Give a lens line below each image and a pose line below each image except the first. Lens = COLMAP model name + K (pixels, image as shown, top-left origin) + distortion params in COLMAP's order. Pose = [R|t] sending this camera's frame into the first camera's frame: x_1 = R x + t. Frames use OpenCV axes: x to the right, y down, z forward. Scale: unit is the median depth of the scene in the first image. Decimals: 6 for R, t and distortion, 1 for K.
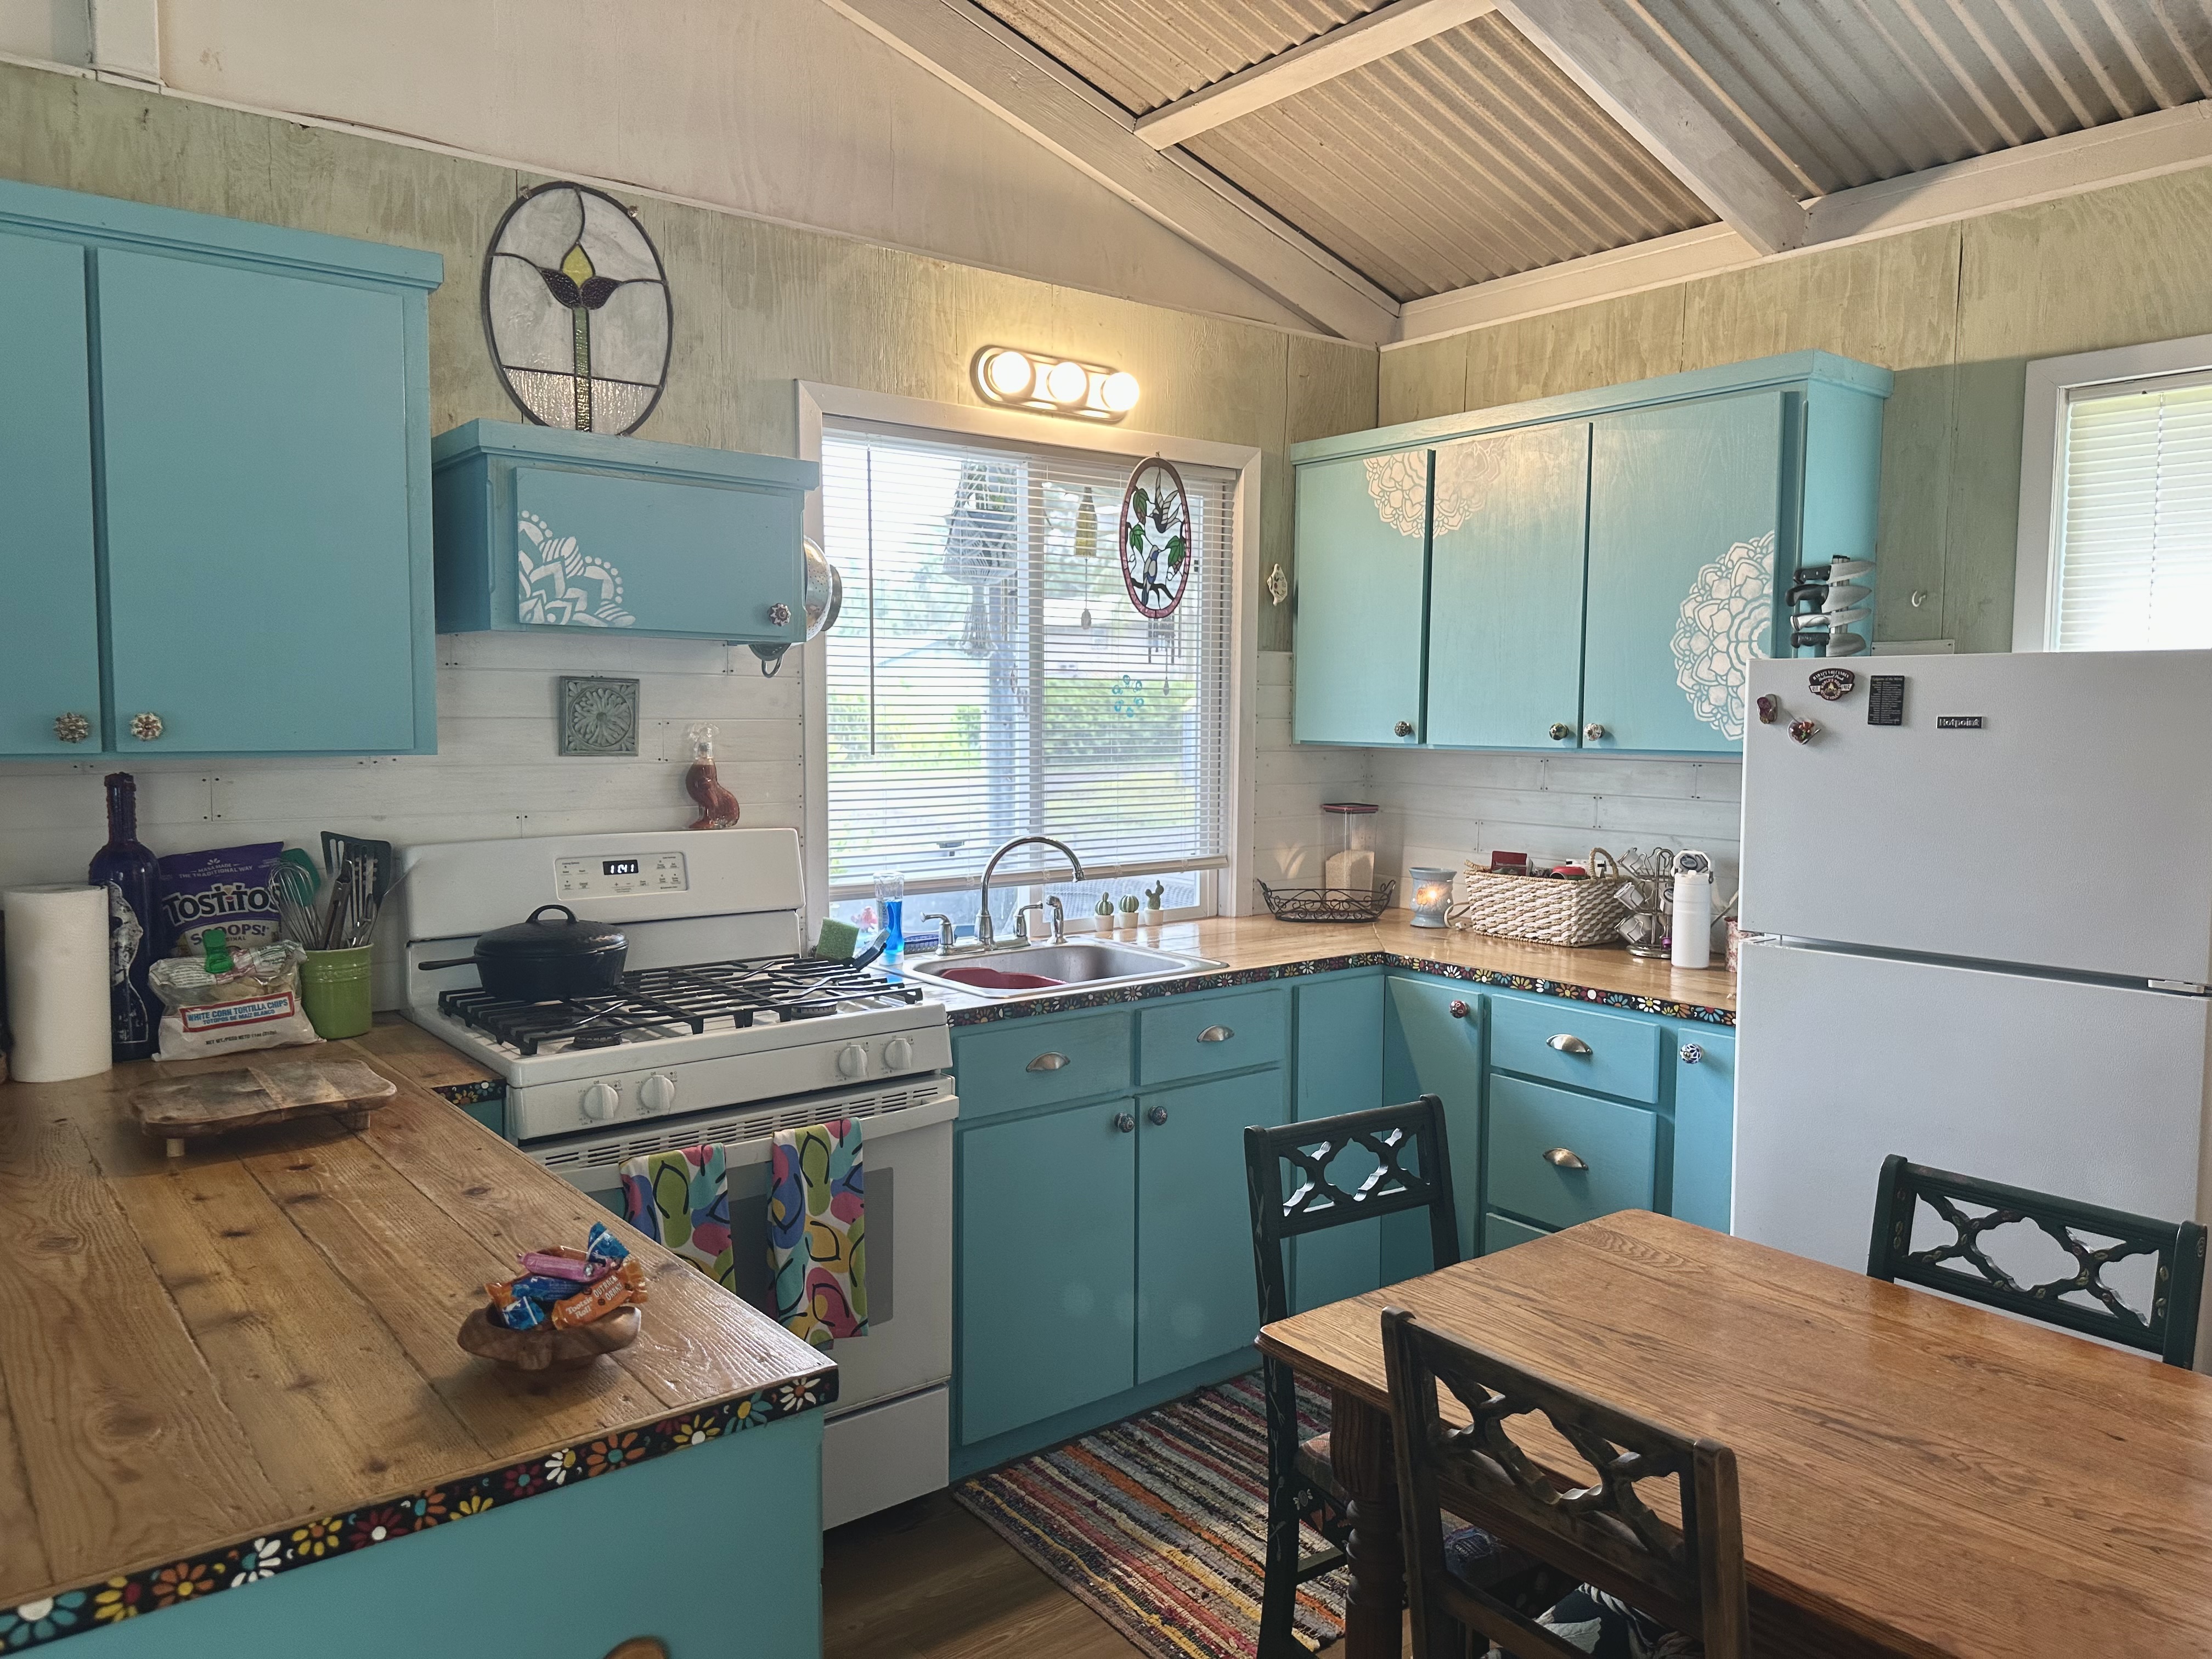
lens RADIAL K [[1548.7, 0, 1096.1], [0, 1548.7, 821.3], [0, 0, 1]] dist [0.076356, -0.106677]
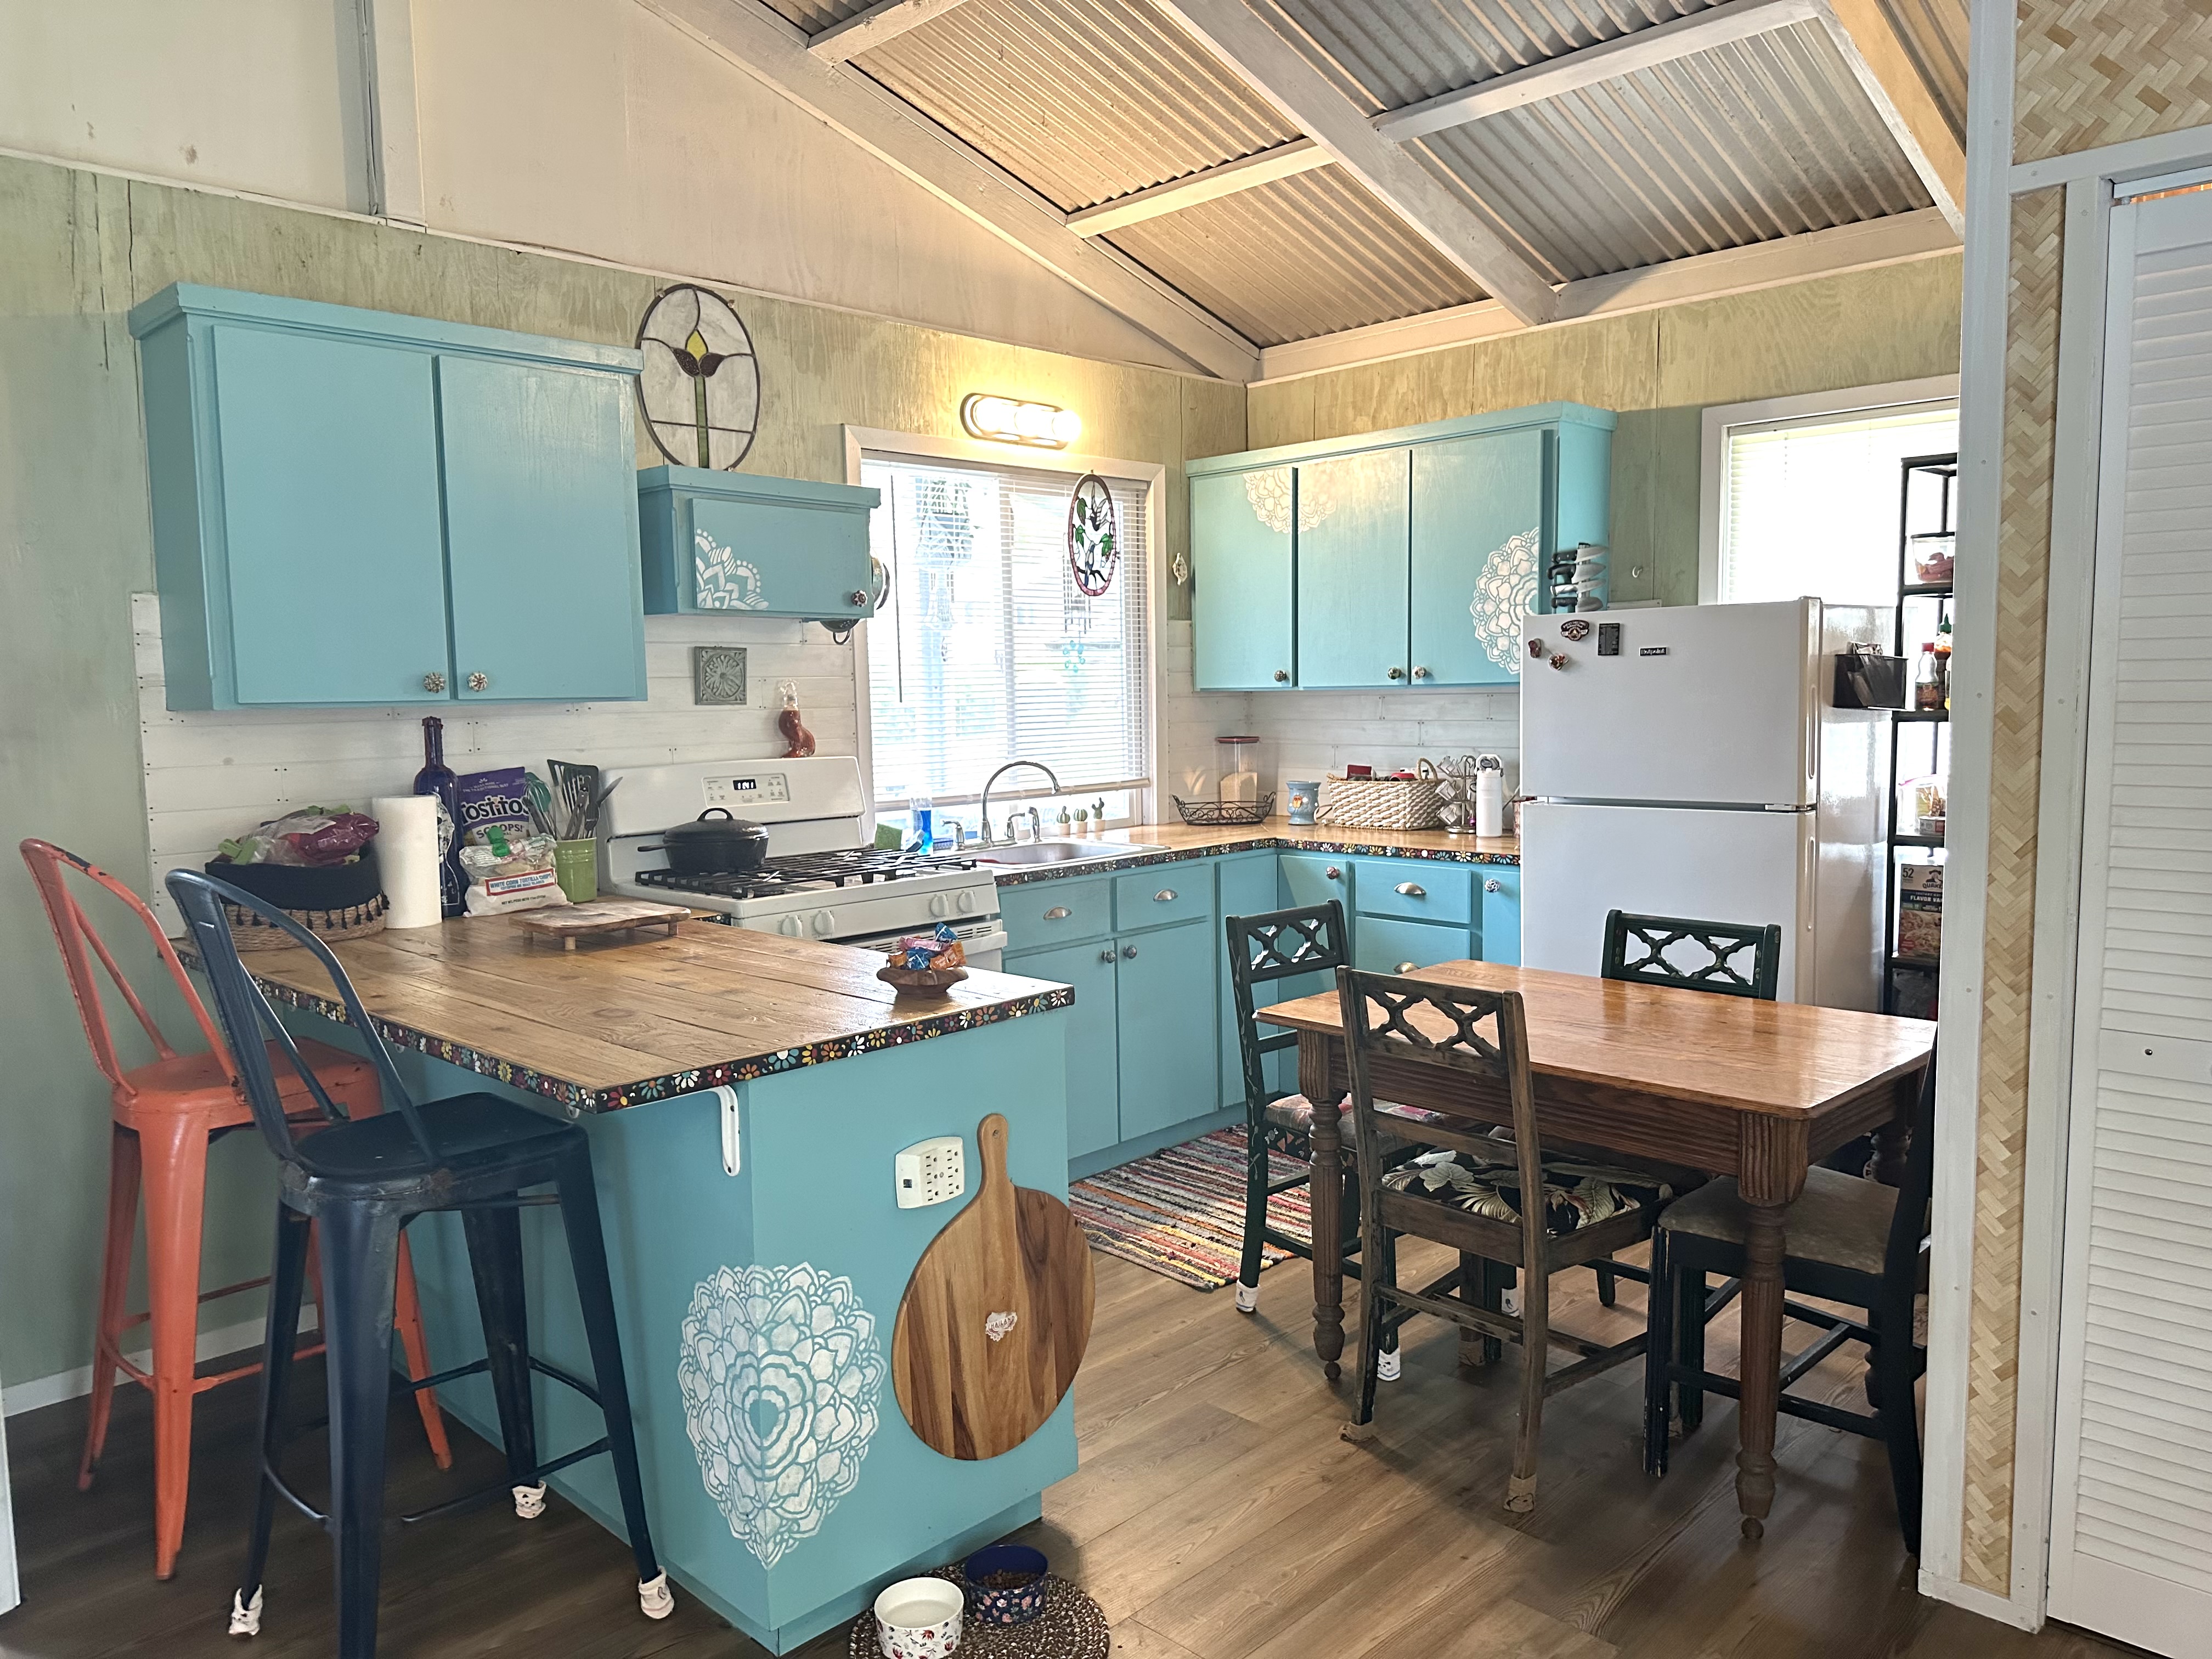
lens RADIAL K [[1535.5, 0, 1093.5], [0, 1535.5, 838.0], [0, 0, 1]] dist [0.097939, -0.125492]
pose [[0.992466, -0.037369, 0.116678, -0.147581], [0.034582, 0.999068, 0.025820, 0.048161], [-0.117534, -0.021590, 0.992834, -0.366957]]
